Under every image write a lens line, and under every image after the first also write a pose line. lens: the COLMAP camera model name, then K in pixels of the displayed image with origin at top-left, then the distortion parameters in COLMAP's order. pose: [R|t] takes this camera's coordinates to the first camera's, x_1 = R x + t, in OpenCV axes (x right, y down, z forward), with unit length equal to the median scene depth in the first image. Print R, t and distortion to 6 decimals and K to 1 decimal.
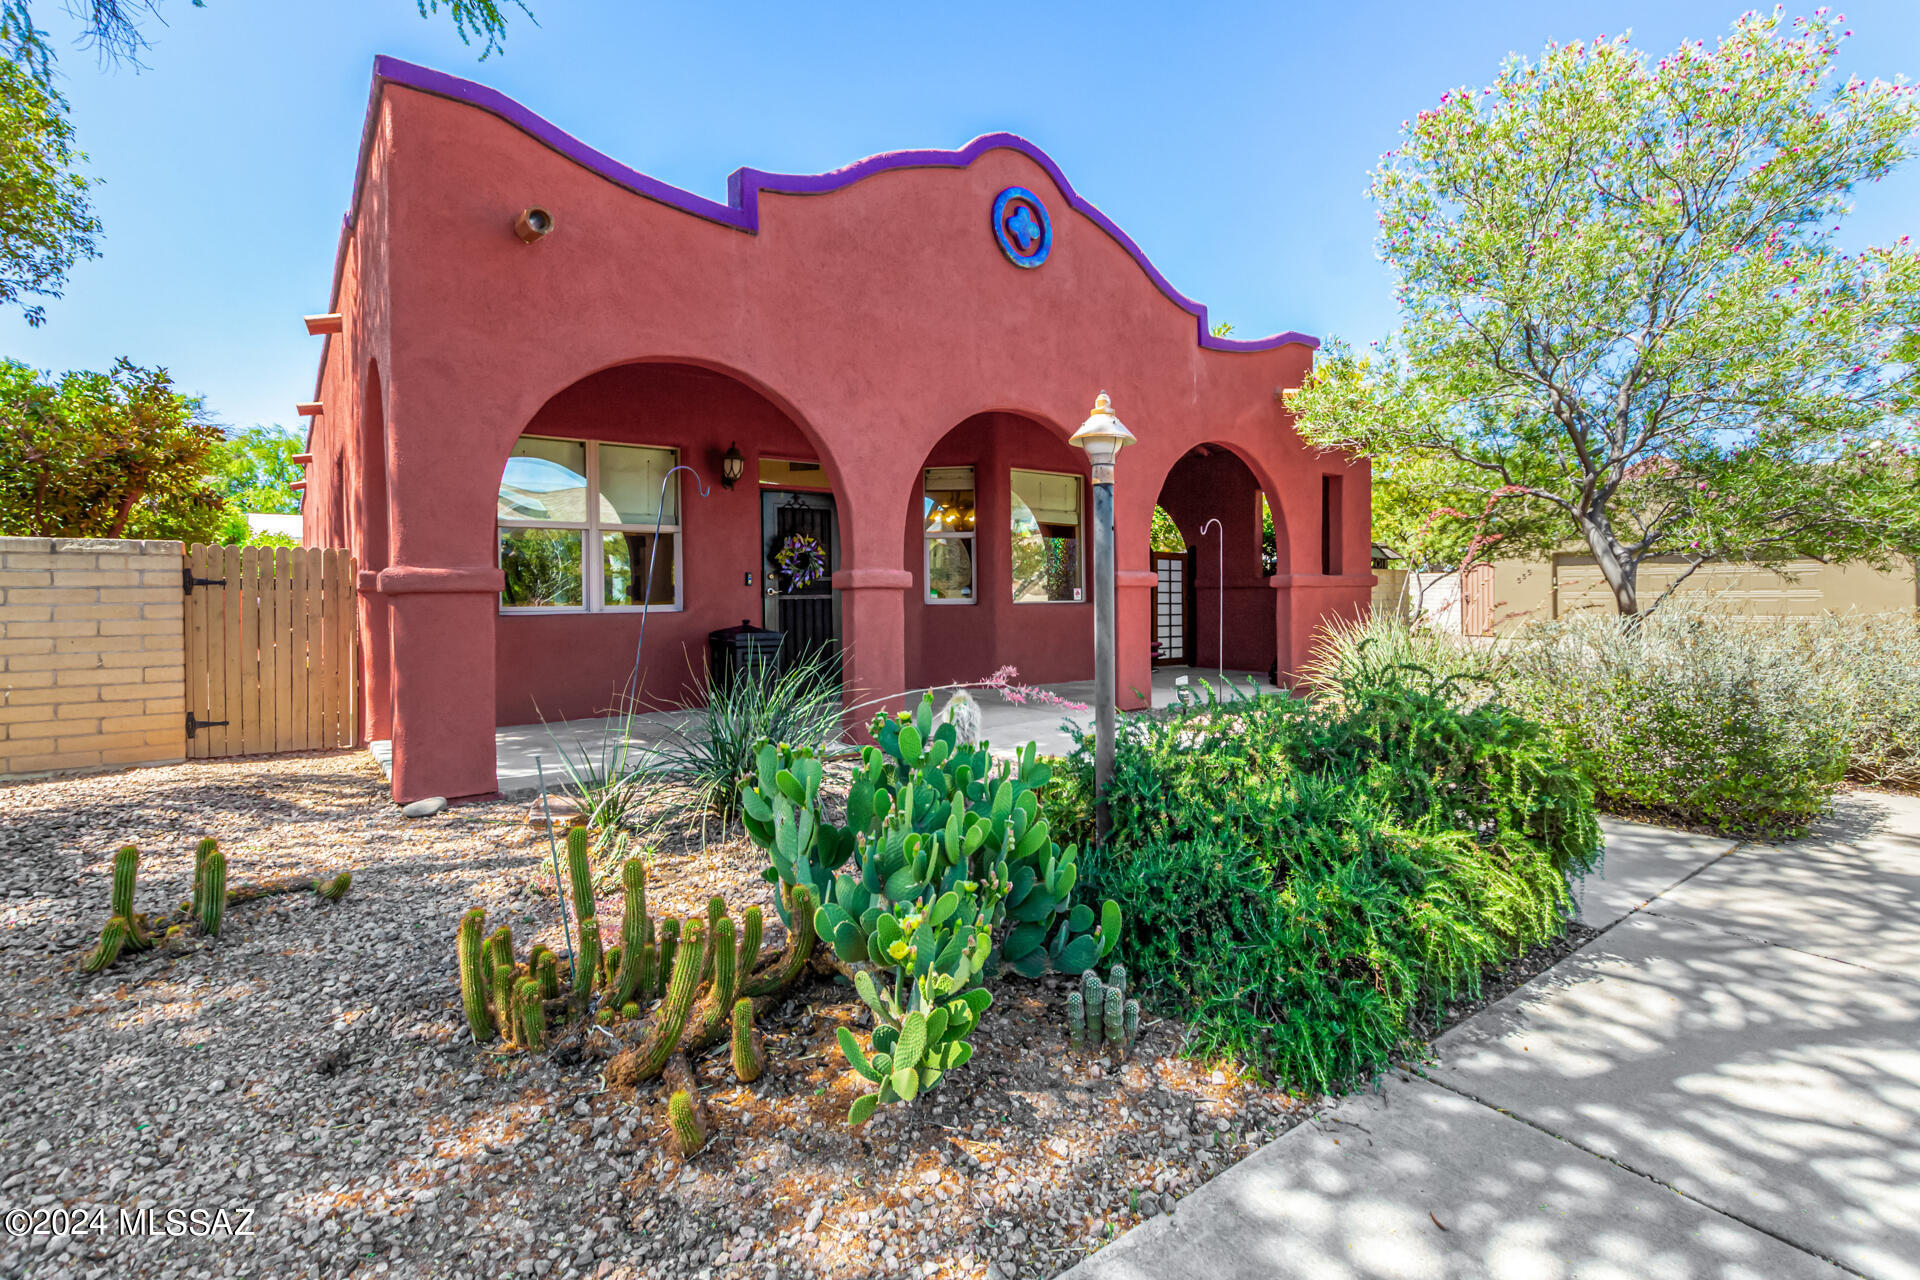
lens RADIAL K [[871.0, 0, 942.0], [0, 871.0, 575.9], [0, 0, 1]] dist [-0.000224, -0.000025]
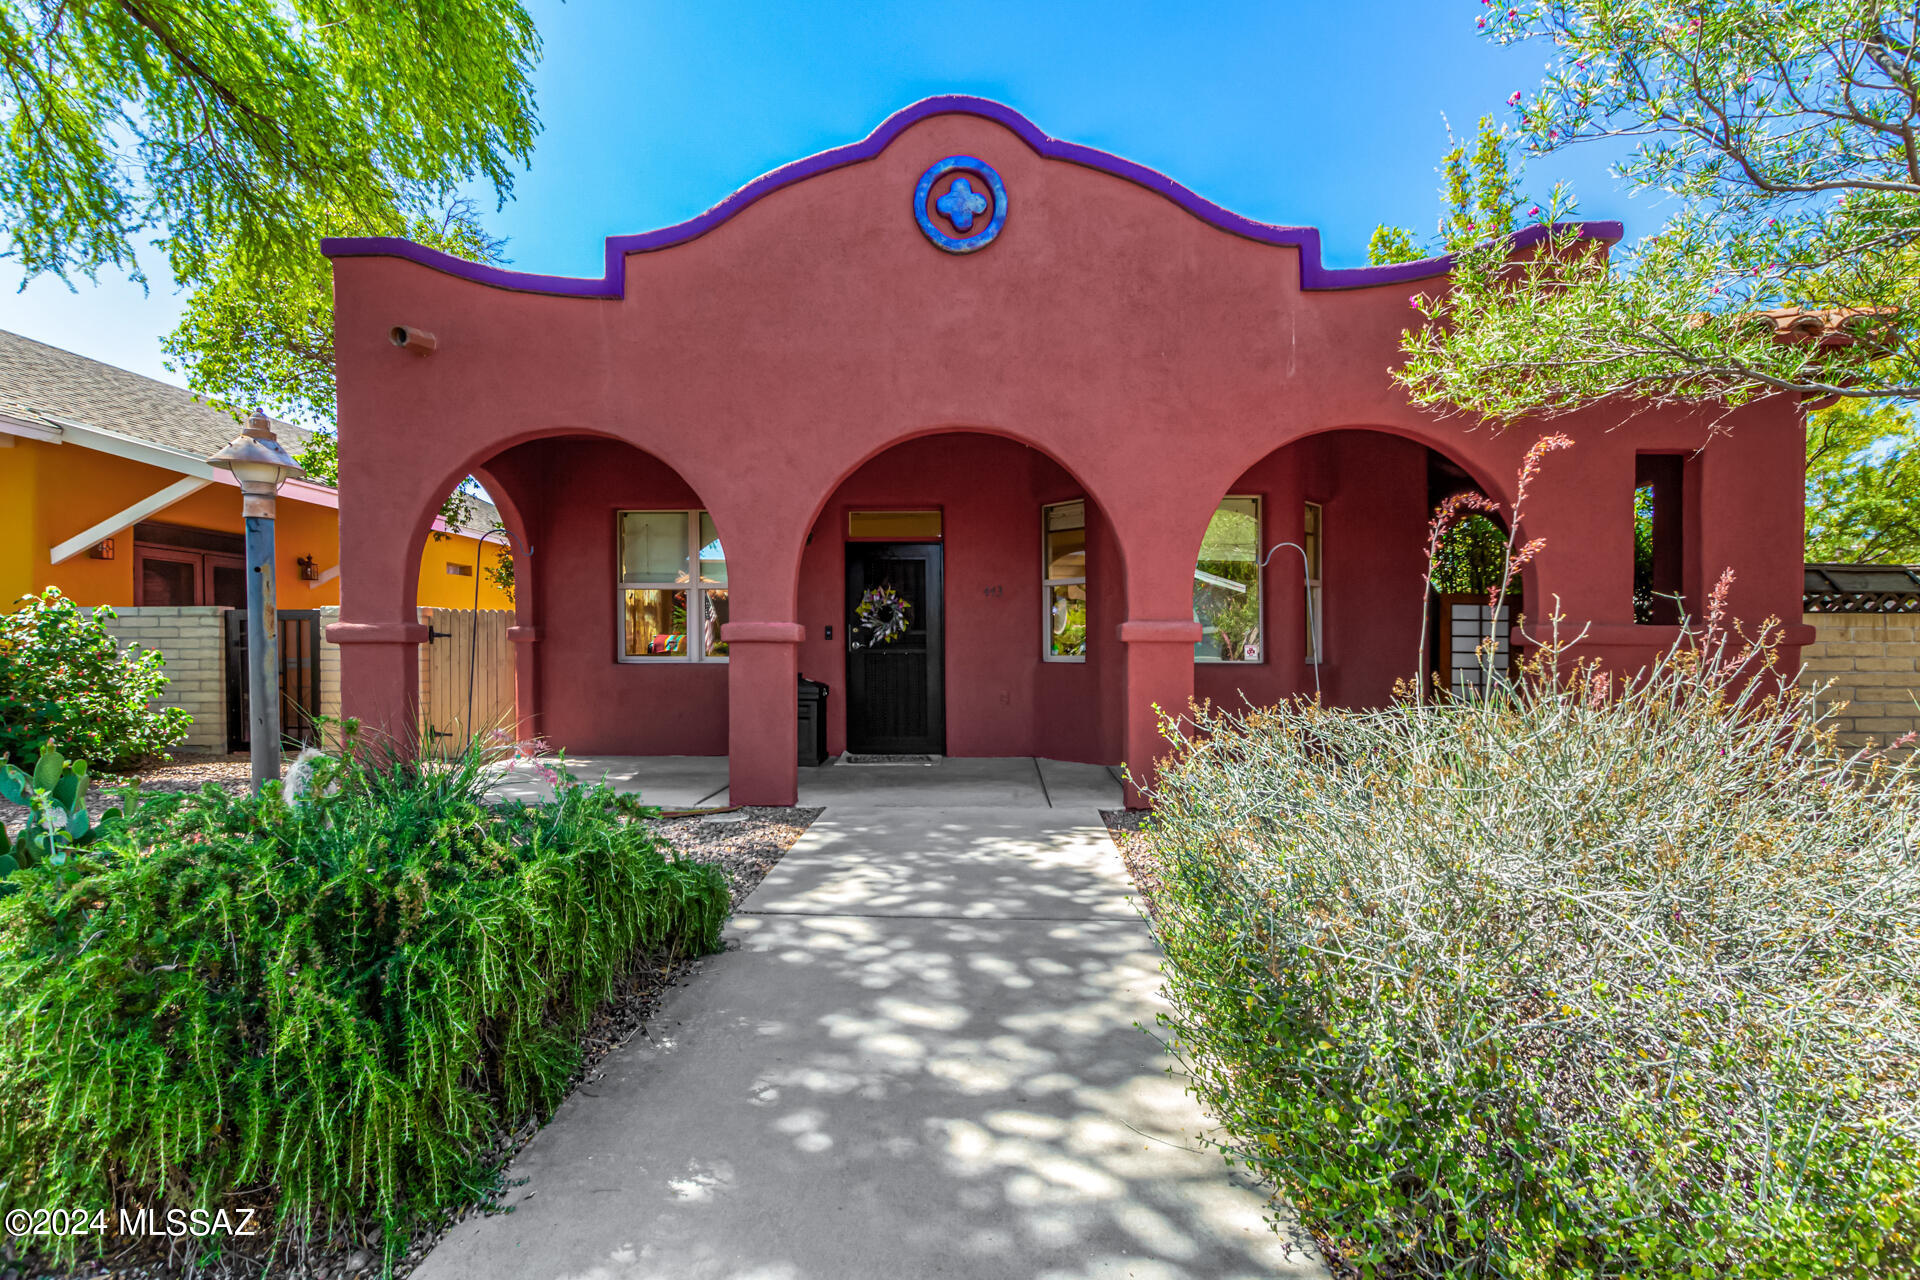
lens RADIAL K [[870.7, 0, 960.0], [0, 870.7, 640.0], [0, 0, 1]] dist [0.002820, -0.000164]
pose [[0.783940, 0.004117, -0.620823, 0.598995], [0.002052, 0.999955, 0.009222, 0.003551], [0.620833, -0.008504, 0.783897, 0.349399]]
